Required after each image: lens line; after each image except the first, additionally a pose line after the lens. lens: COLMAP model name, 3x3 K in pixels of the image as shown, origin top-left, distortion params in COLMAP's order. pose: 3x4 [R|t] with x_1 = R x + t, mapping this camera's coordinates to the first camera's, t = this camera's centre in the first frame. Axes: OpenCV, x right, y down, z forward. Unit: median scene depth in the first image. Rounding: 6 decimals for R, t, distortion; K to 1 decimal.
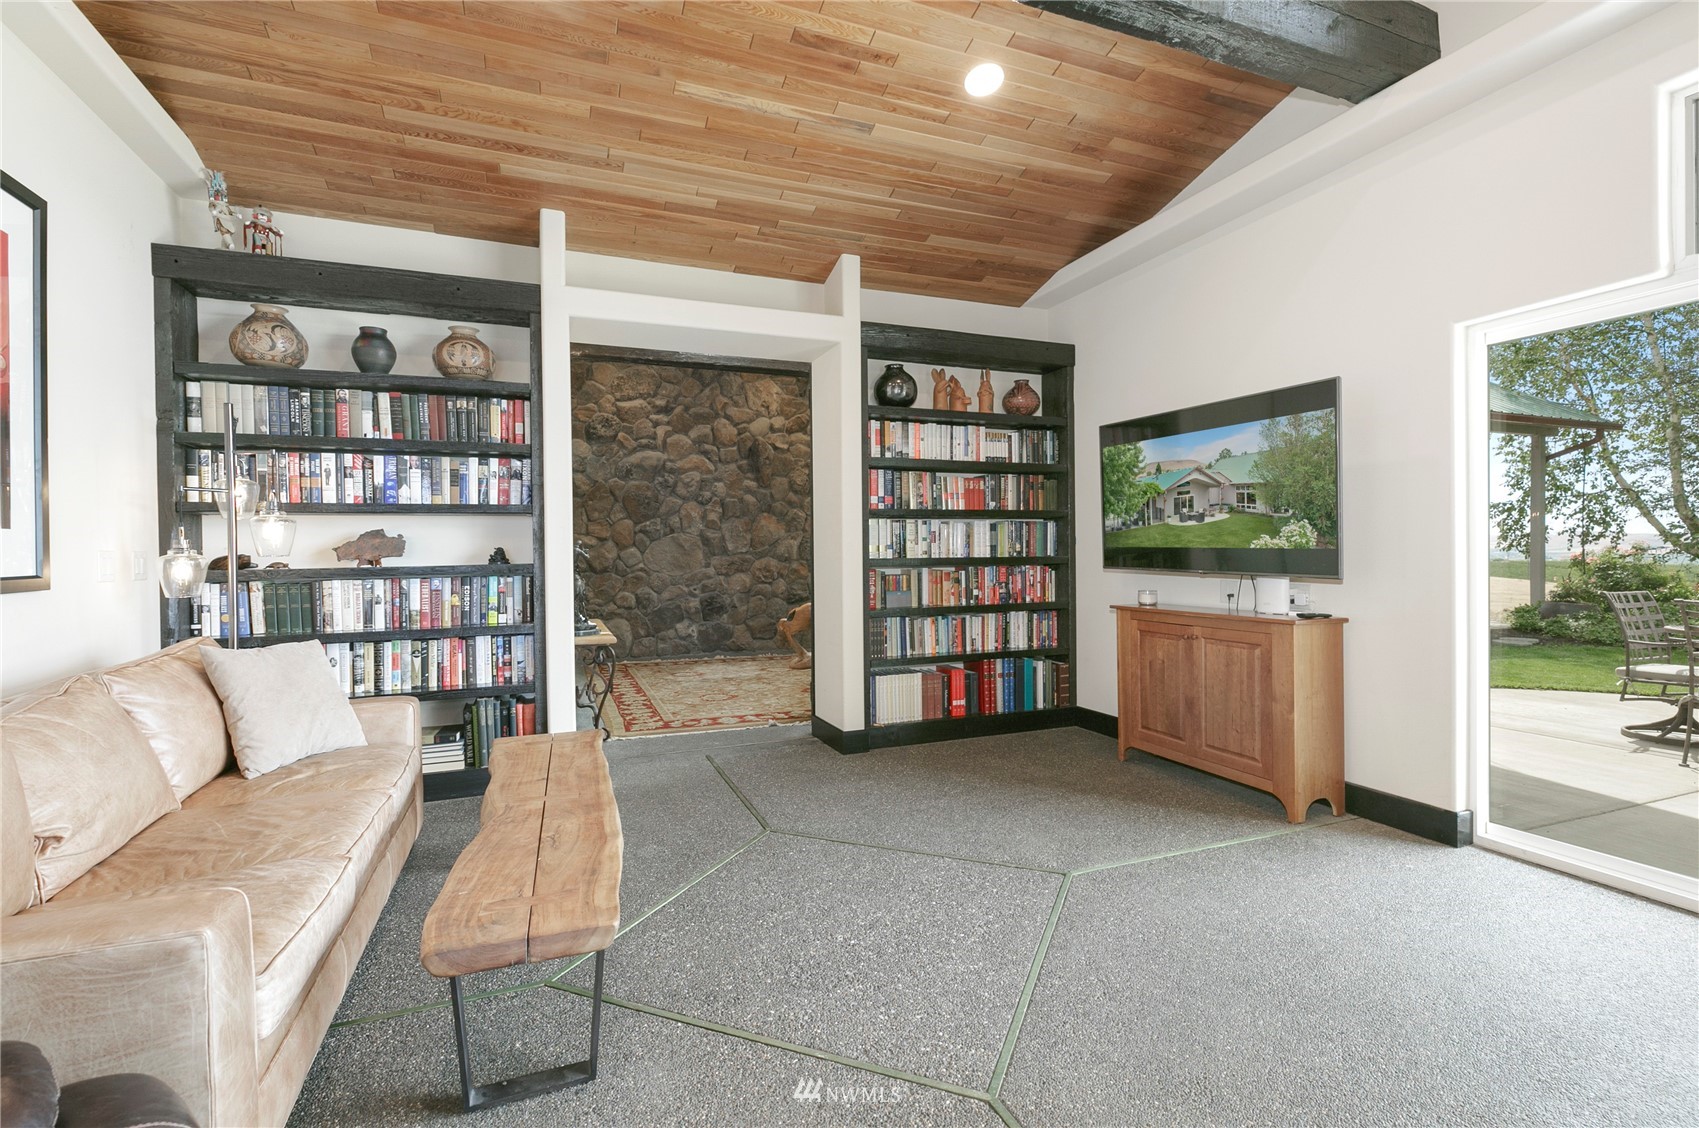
lens RADIAL K [[772.9, 0, 849.6], [0, 772.9, 560.0], [0, 0, 1]] dist [0.004786, -0.001241]
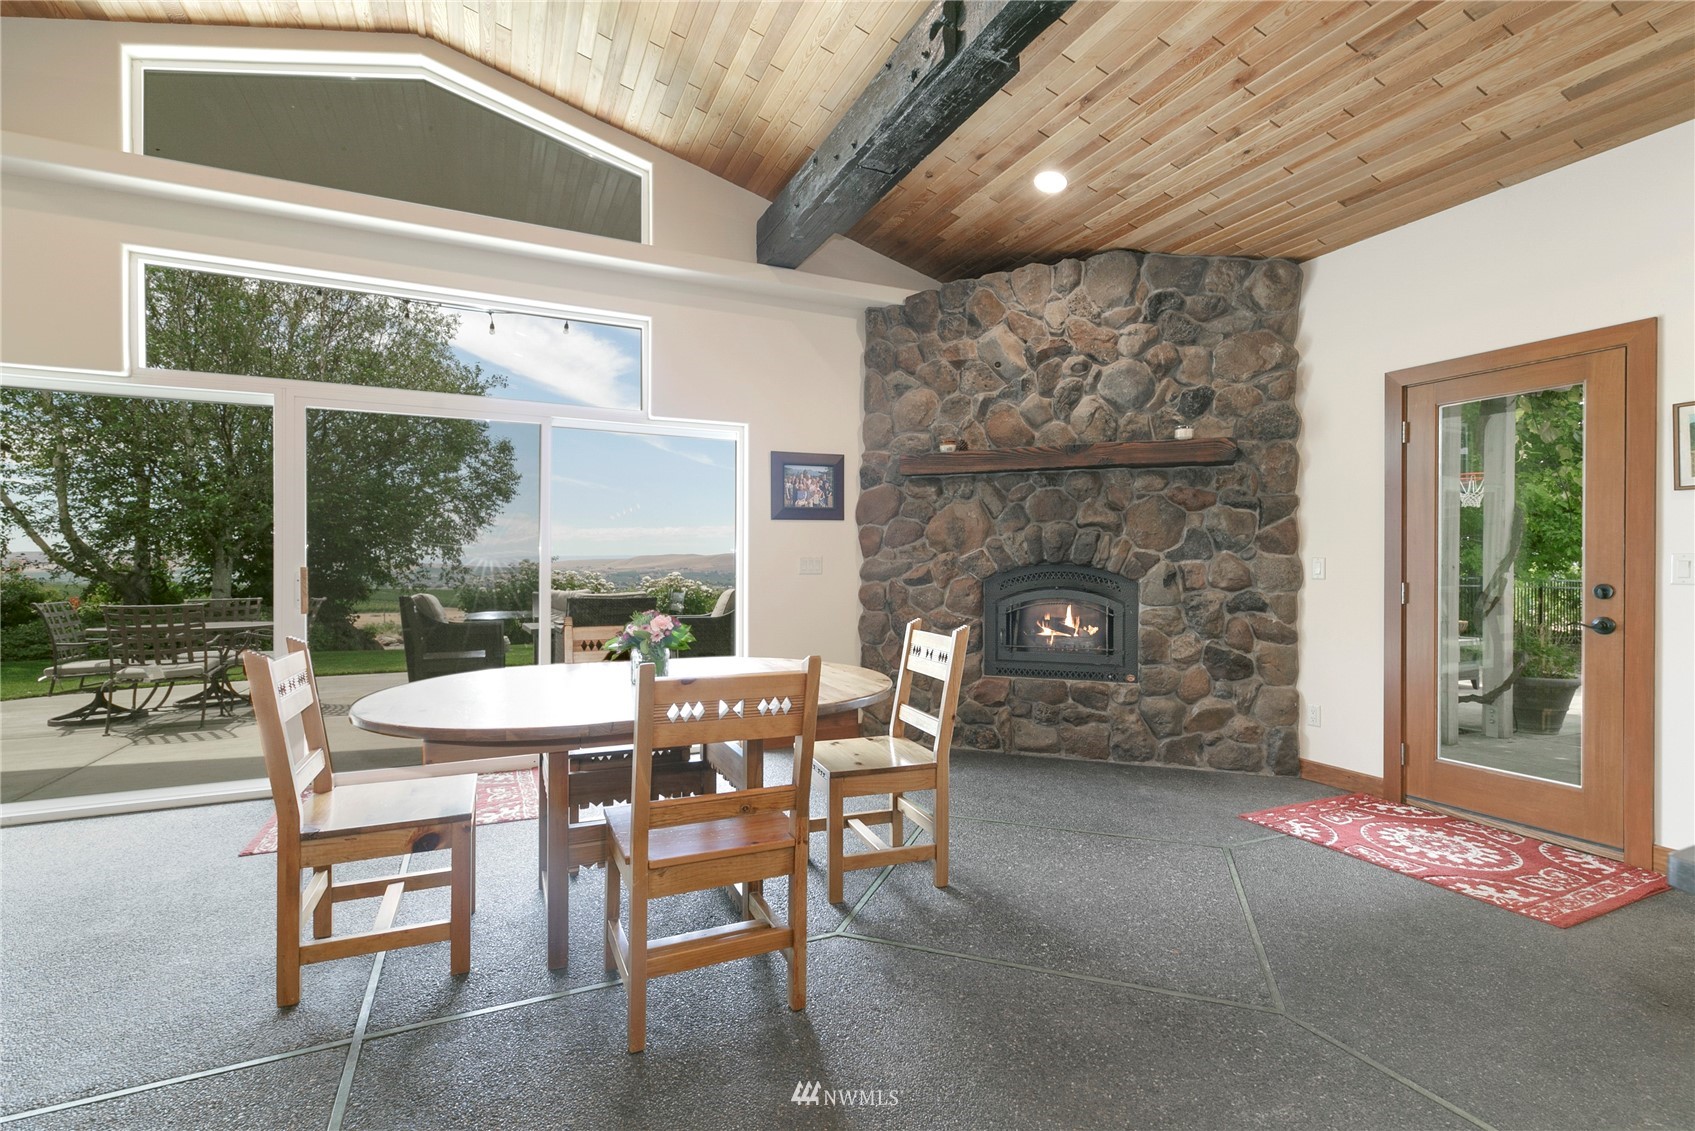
lens RADIAL K [[771.1, 0, 850.5], [0, 771.1, 561.6], [0, 0, 1]] dist [0.004786, -0.001241]
pose [[-0.060385, 0.017669, 0.998019, -0.103510], [0.004138, 0.999839, -0.017451, 0.002092], [-0.998167, 0.003076, -0.060449, -0.055600]]
